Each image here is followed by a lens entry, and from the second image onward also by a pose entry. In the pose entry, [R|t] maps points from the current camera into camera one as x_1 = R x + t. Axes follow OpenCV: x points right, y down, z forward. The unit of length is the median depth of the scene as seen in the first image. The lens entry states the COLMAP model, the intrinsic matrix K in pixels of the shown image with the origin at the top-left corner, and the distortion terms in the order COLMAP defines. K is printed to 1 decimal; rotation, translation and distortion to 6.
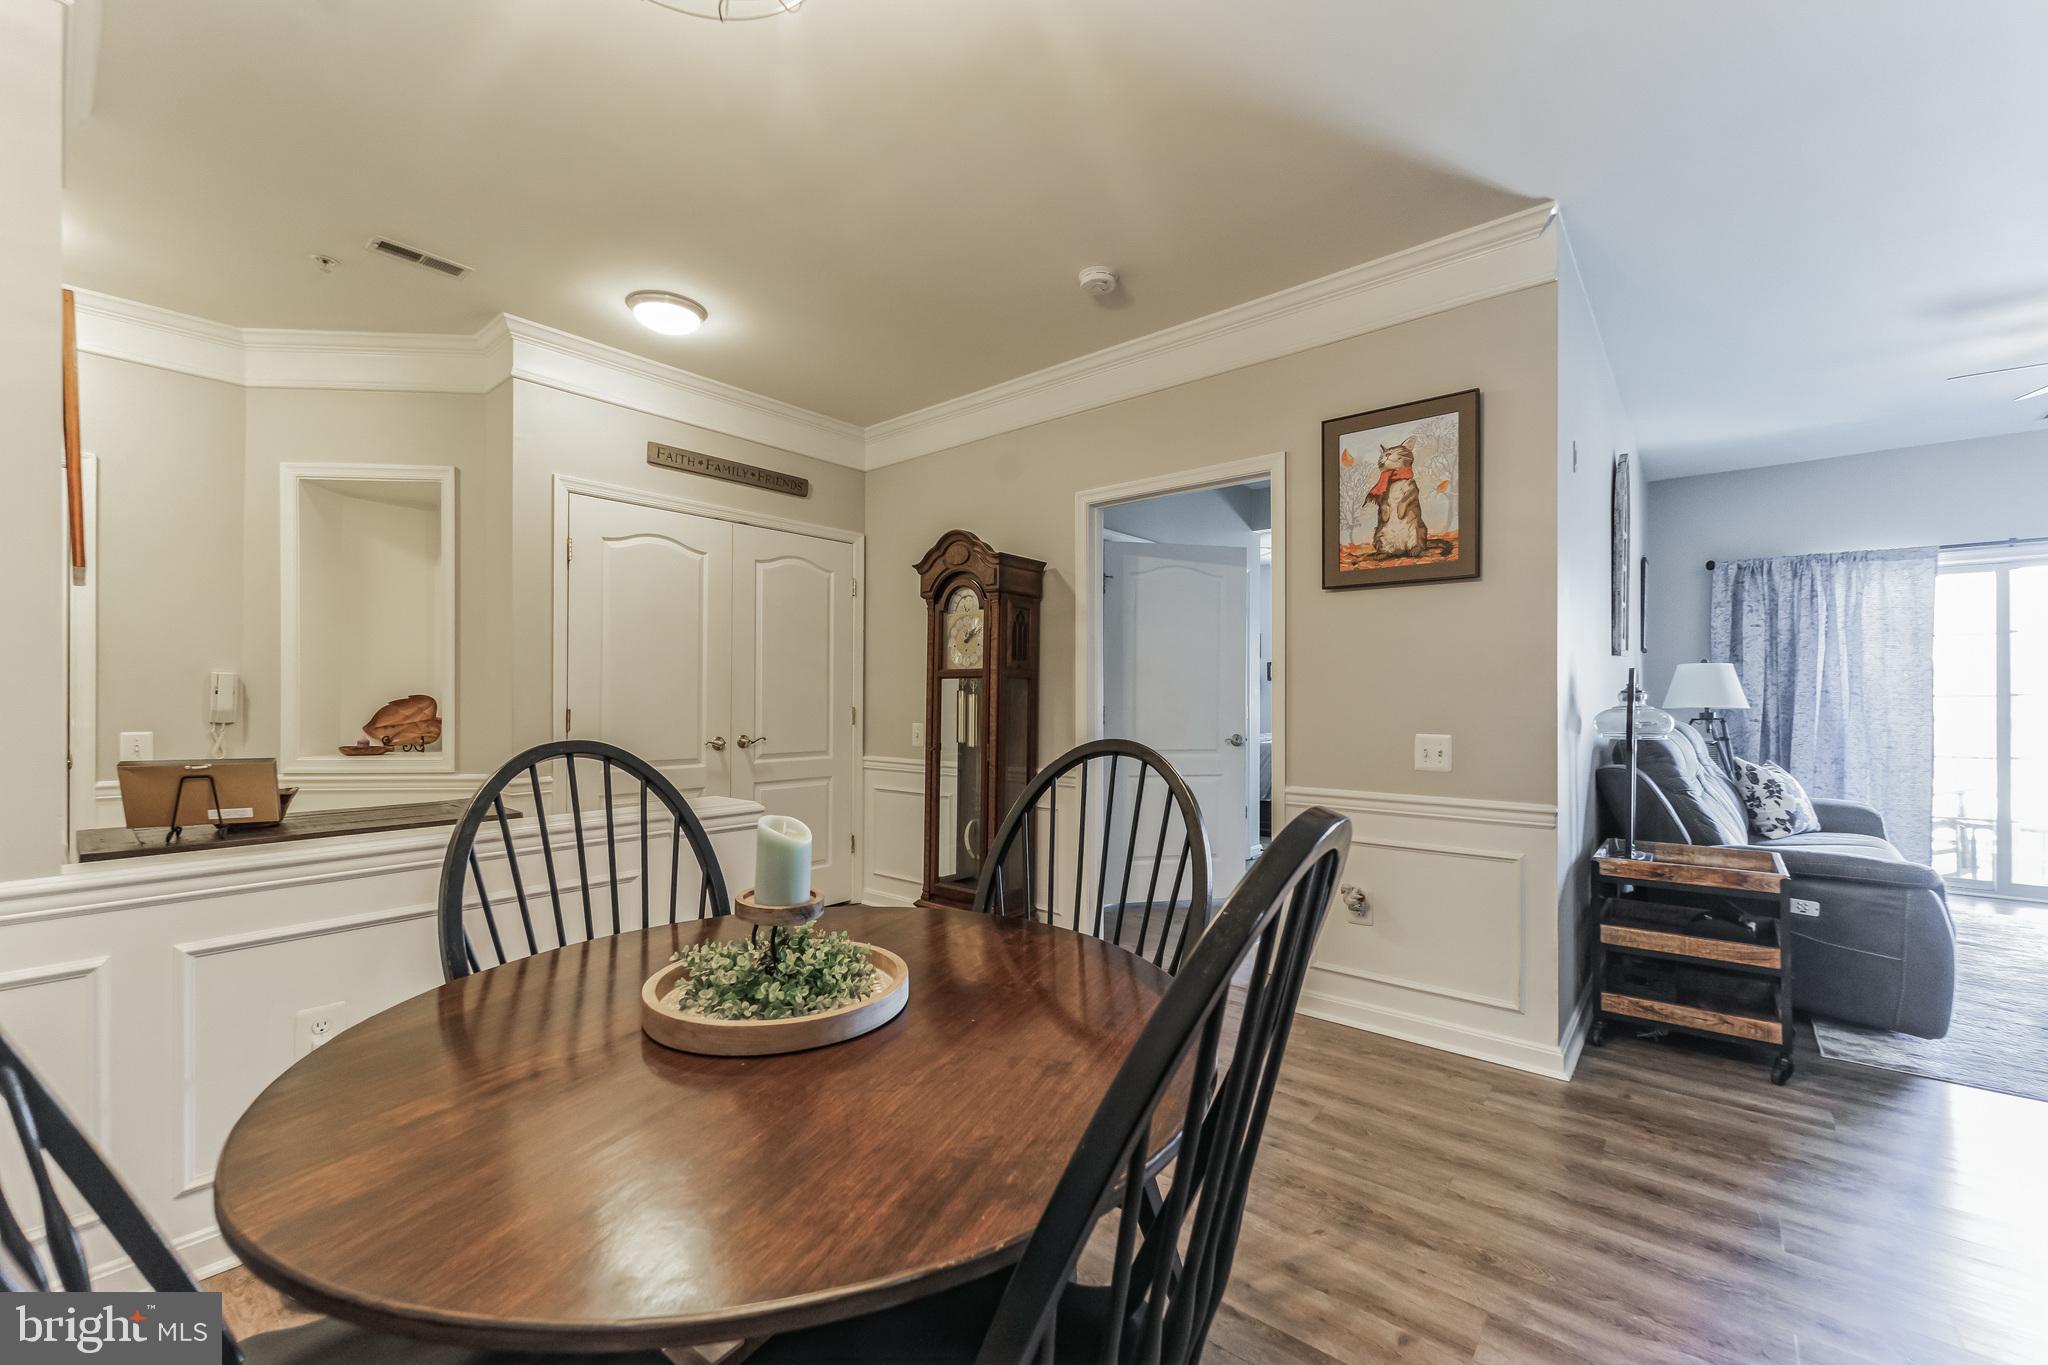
lens RADIAL K [[827.9, 0, 1025.4], [0, 827.9, 690.7], [0, 0, 1]] dist [-0.001010, -0.000802]
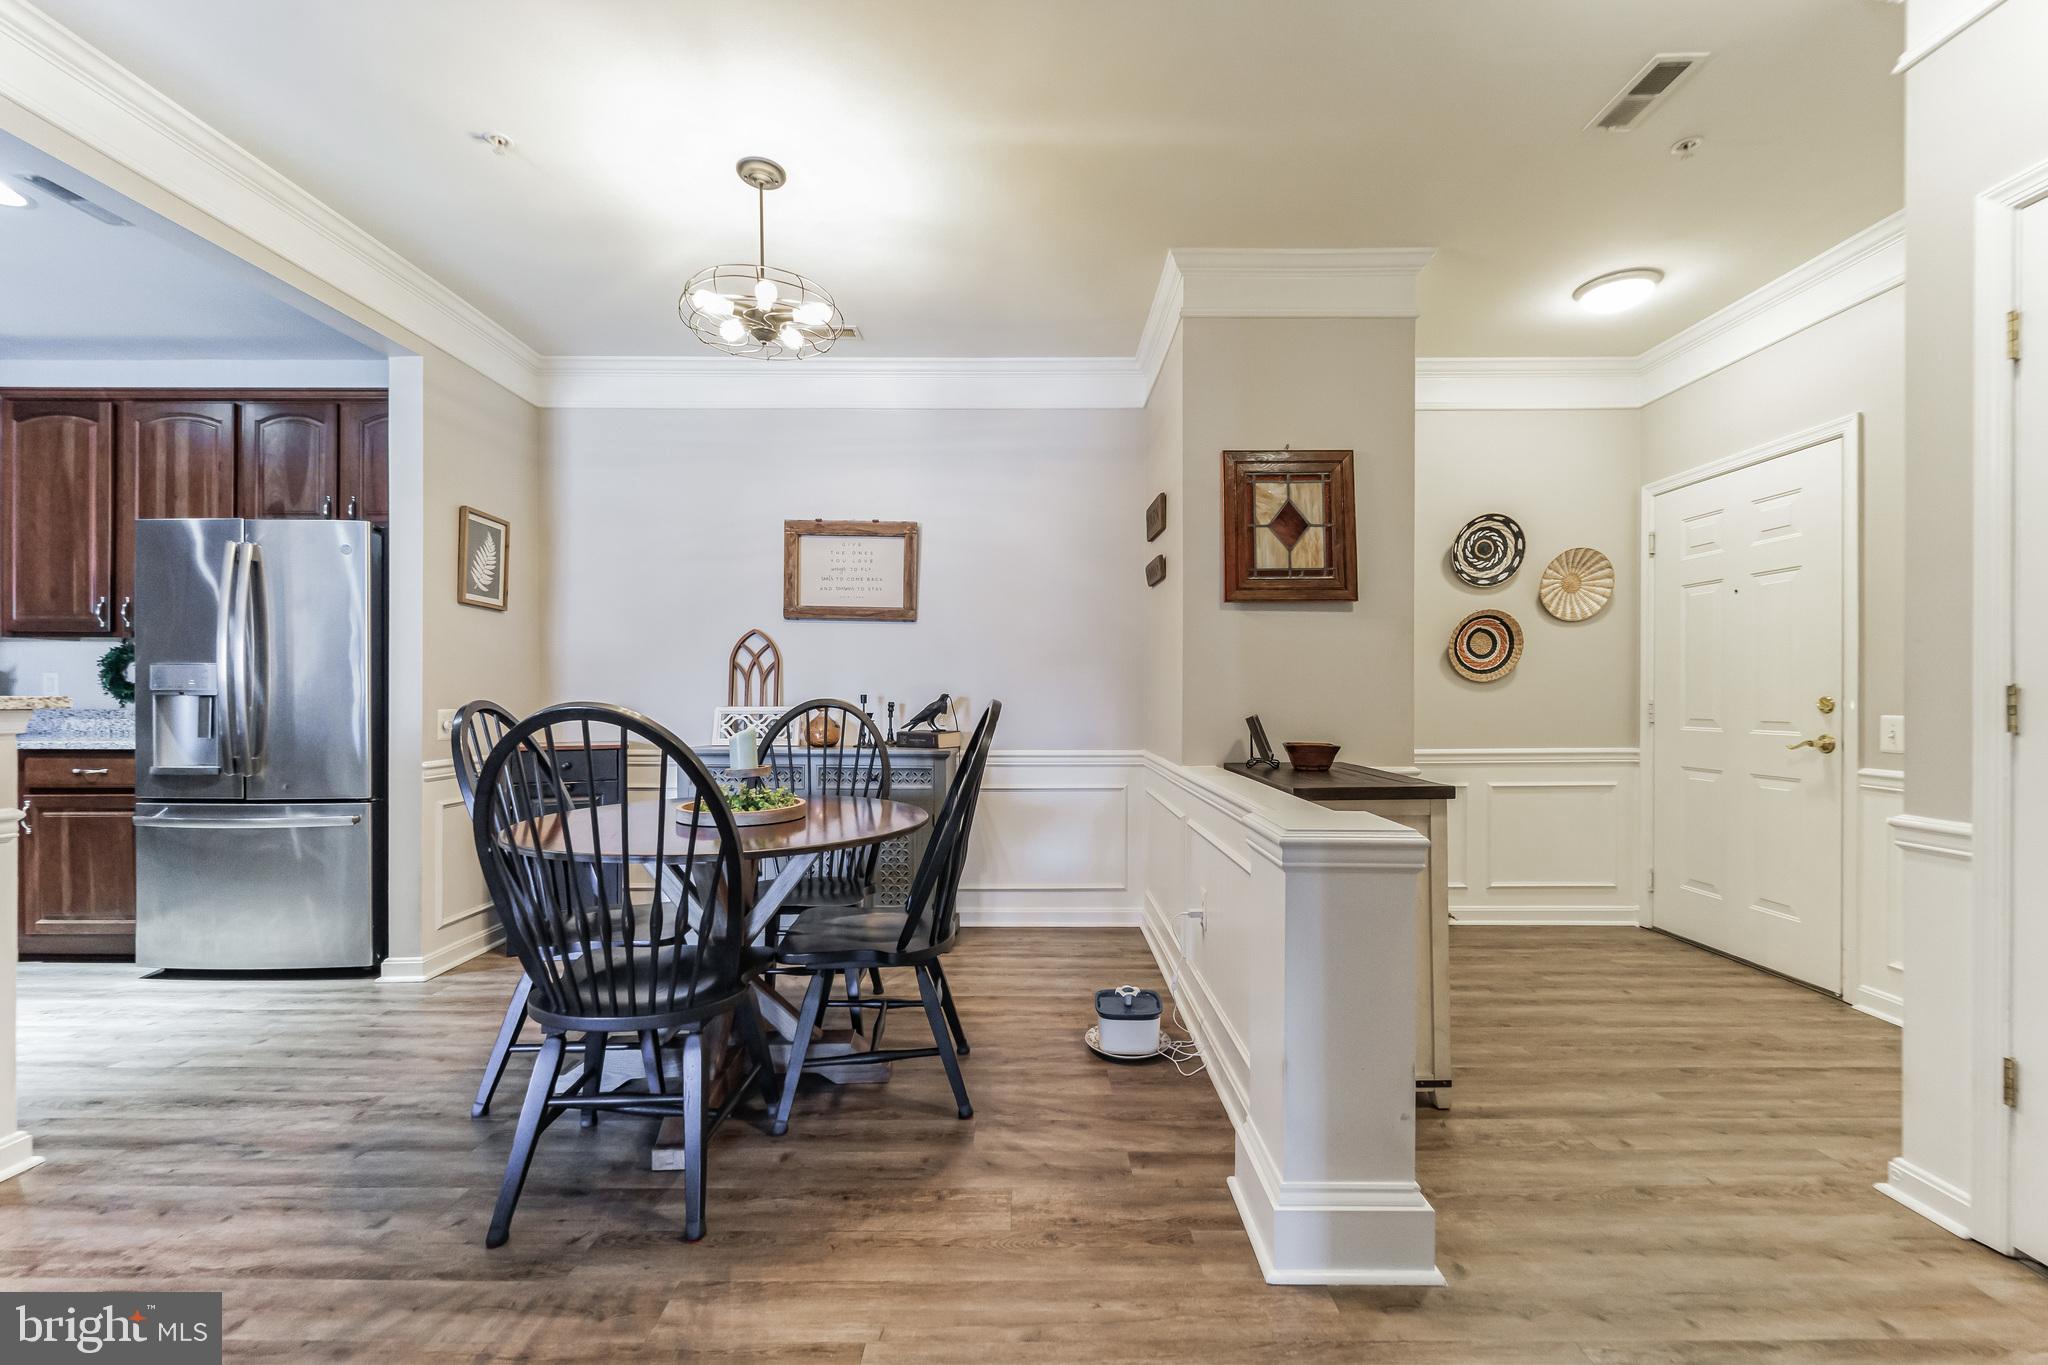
lens RADIAL K [[836.0, 0, 1033.0], [0, 836.0, 696.4], [0, 0, 1]] dist [-0.000234, -0.001052]
pose [[-0.765745, -0.000840, -0.643144, 0.189570], [0.002172, 0.999990, -0.003892, 0.033820], [0.643141, -0.004377, -0.765735, 1.192225]]
